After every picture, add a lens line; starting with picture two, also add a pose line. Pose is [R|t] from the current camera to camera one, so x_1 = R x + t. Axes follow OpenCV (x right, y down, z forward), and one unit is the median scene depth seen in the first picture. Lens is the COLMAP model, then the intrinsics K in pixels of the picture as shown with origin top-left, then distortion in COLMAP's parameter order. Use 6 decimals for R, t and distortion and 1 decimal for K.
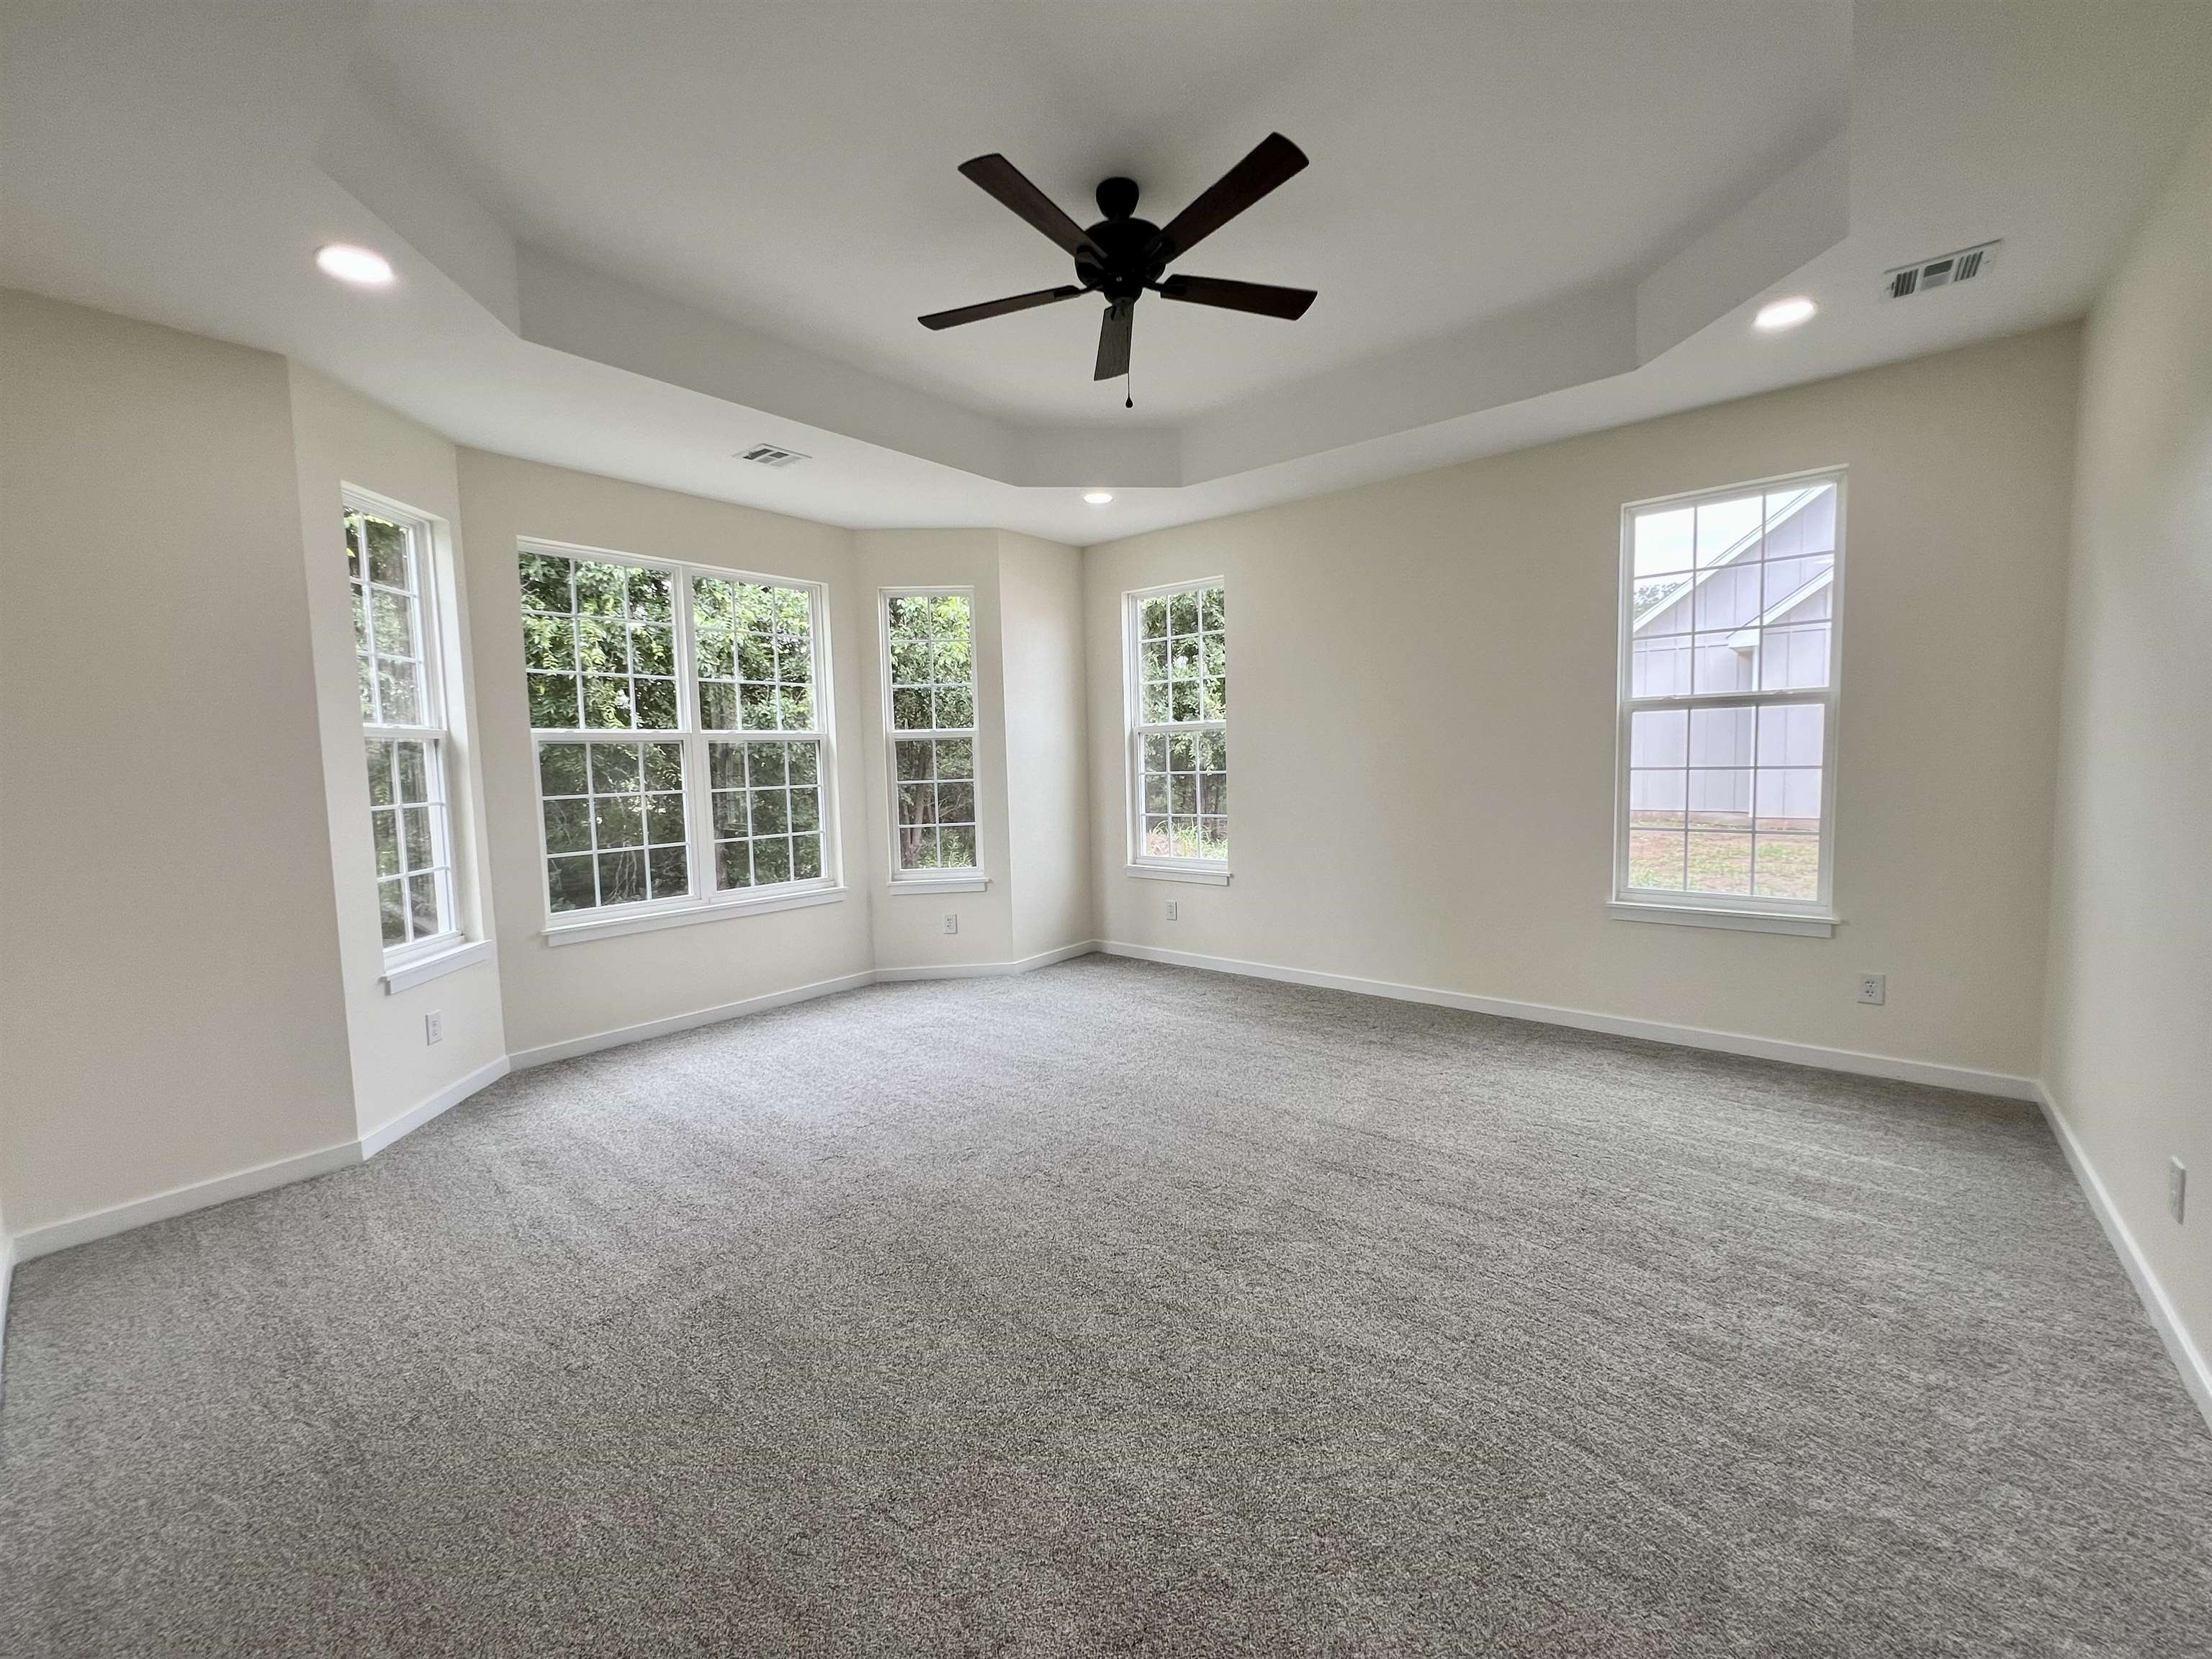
lens RADIAL K [[884.2, 0, 1101.1], [0, 884.2, 822.2], [0, 0, 1]] dist [-0.002340, 0.000259]
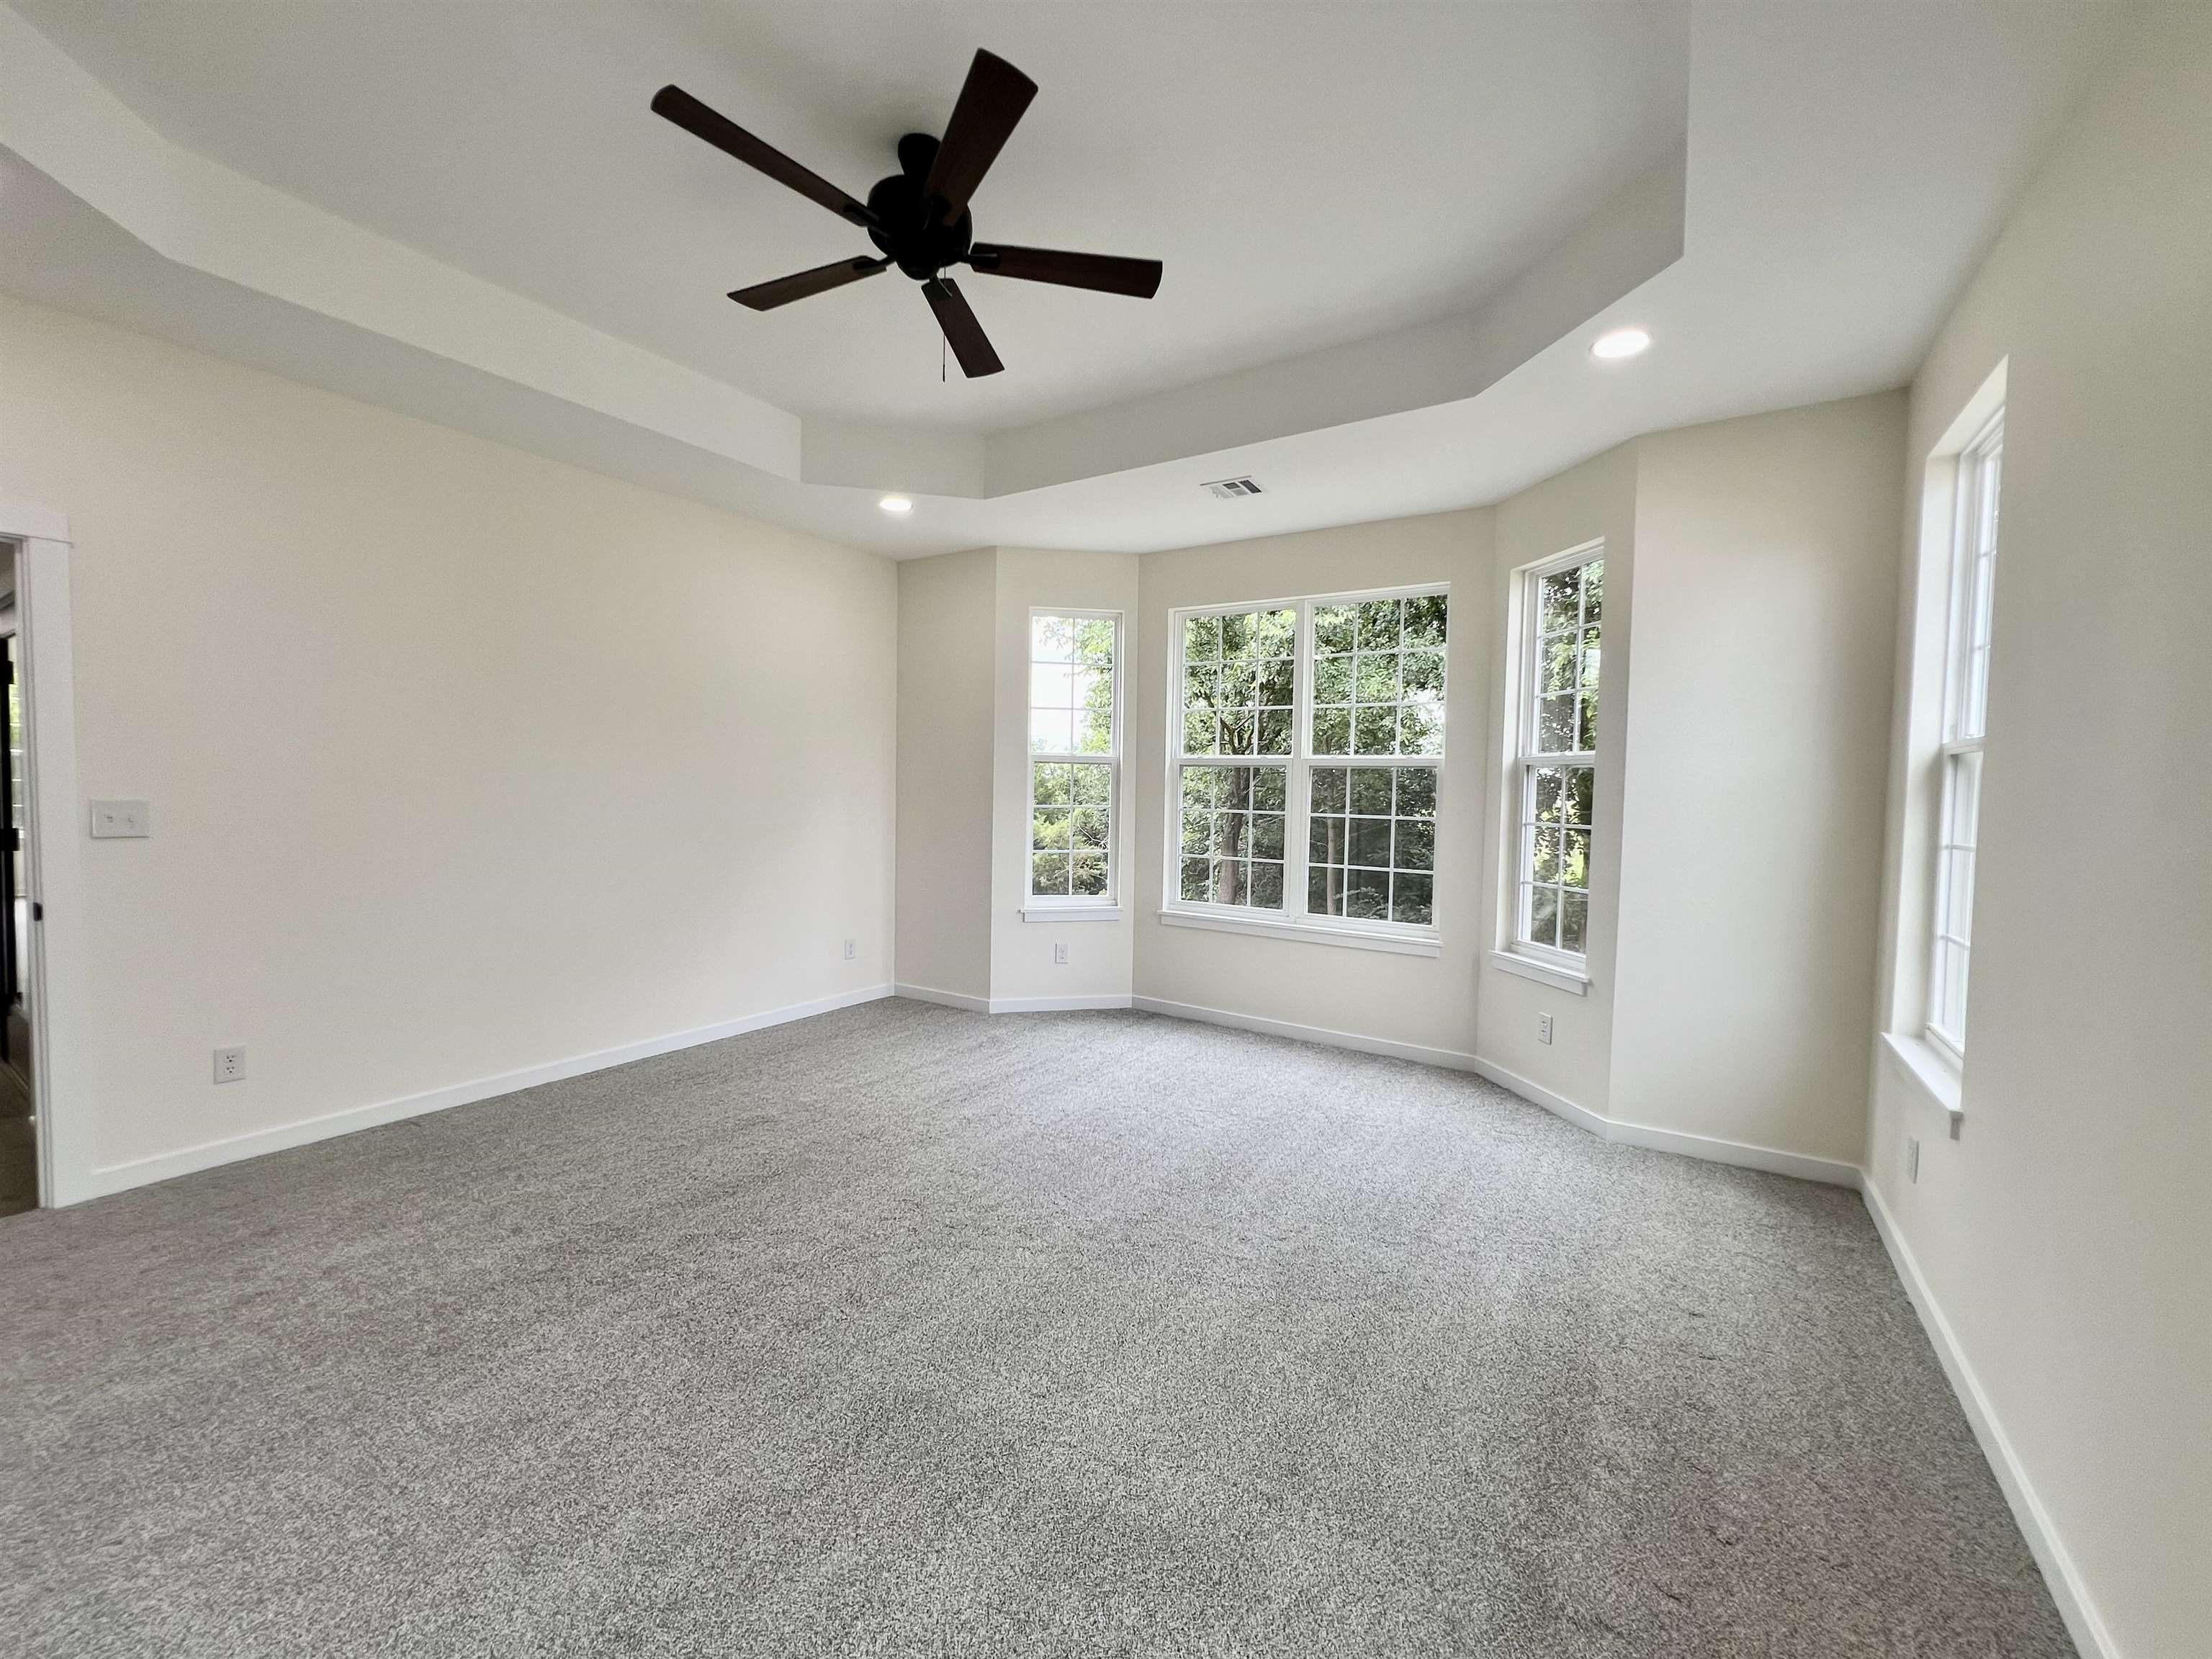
lens RADIAL K [[884.2, 0, 1101.1], [0, 884.2, 822.2], [0, 0, 1]] dist [-0.002340, 0.000259]
pose [[0.121484, 0.071325, -0.990027, 0.594657], [-0.096908, 0.993502, 0.059684, -0.071208], [0.987851, 0.088691, 0.127607, 0.688095]]
